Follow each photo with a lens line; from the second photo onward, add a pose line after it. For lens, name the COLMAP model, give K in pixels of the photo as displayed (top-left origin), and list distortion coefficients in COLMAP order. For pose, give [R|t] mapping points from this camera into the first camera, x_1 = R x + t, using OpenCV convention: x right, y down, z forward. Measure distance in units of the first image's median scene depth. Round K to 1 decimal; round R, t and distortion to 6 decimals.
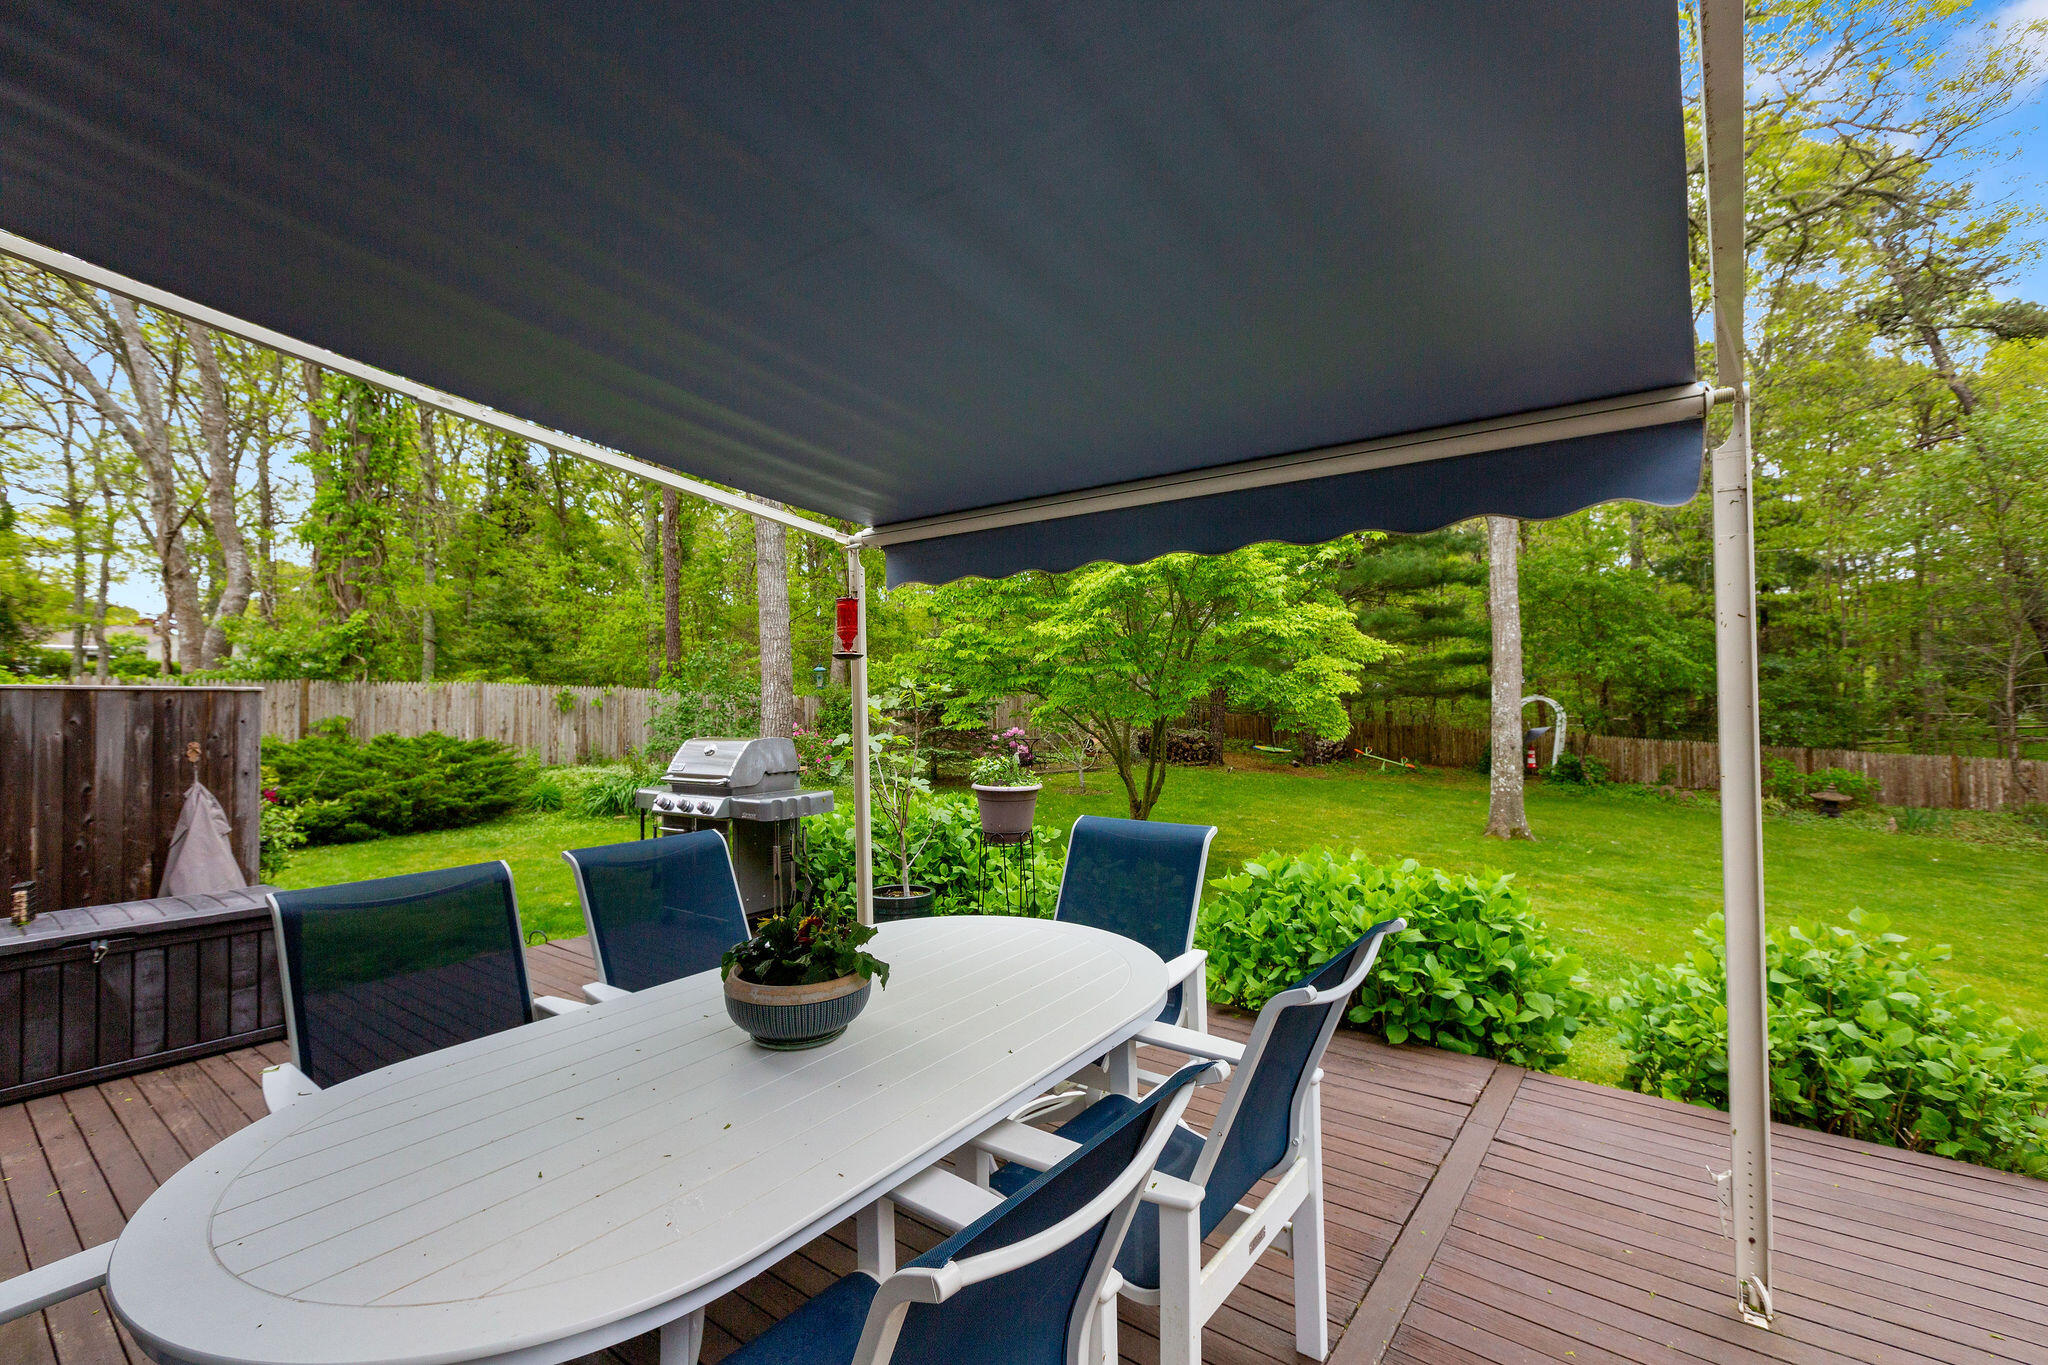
lens RADIAL K [[897.8, 0, 1020.4], [0, 897.8, 670.1], [0, 0, 1]] dist [-0.001156, -0.000289]
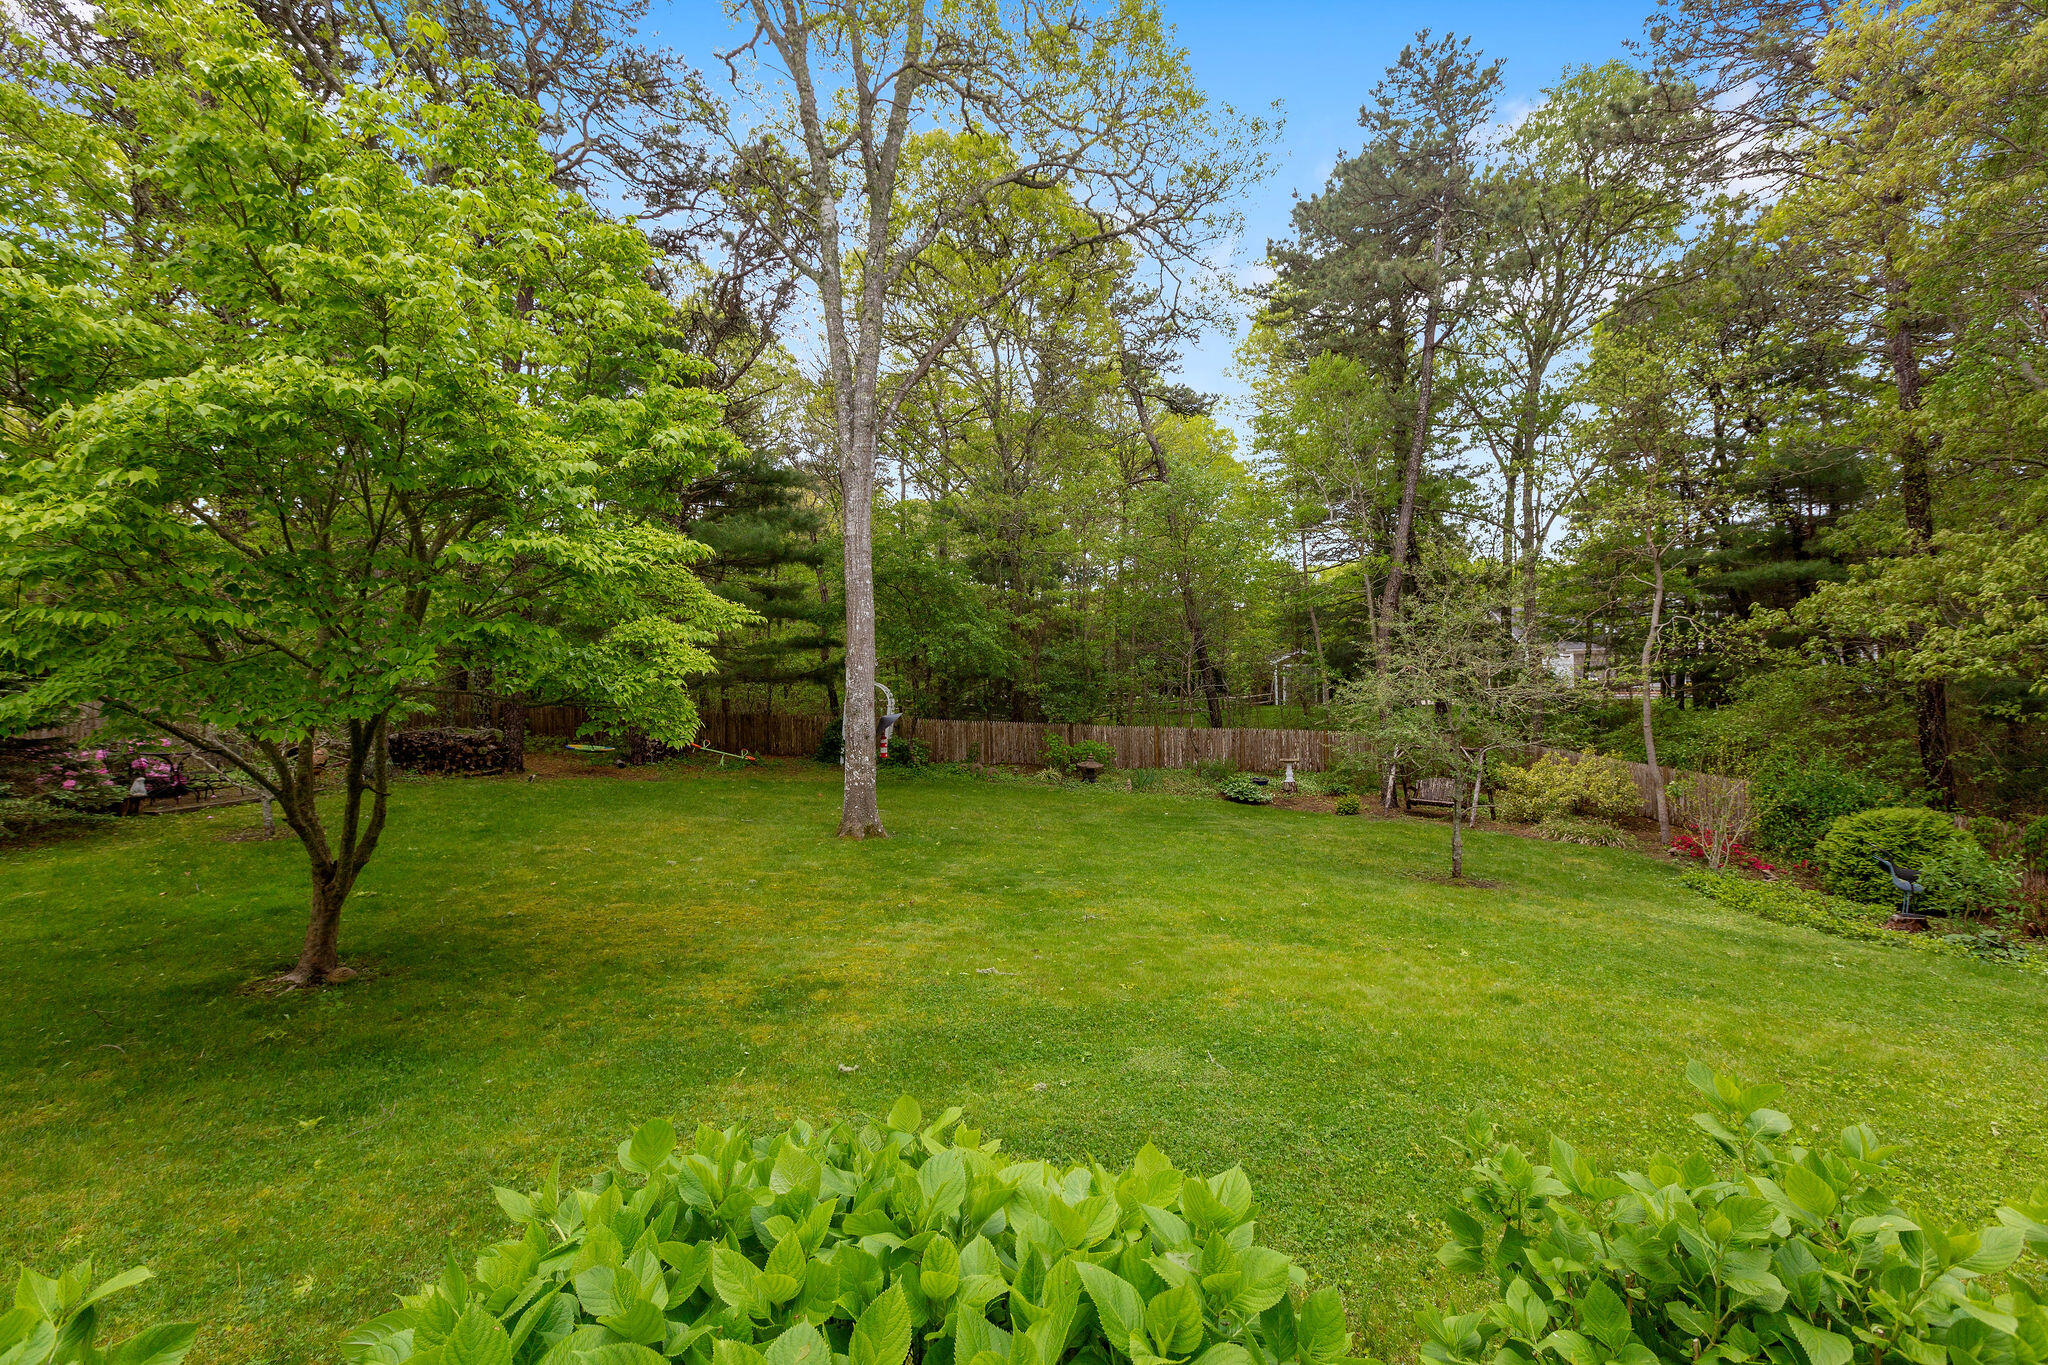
lens RADIAL K [[954.1, 0, 1024.0], [0, 954.1, 682.5], [0, 0, 1]] dist [-0.000553, 0.000297]
pose [[0.767418, -0.005682, 0.641122, 0.041192], [-0.012460, 0.999640, 0.023774, 0.004863], [-0.641026, -0.026234, 0.767071, 0.127393]]
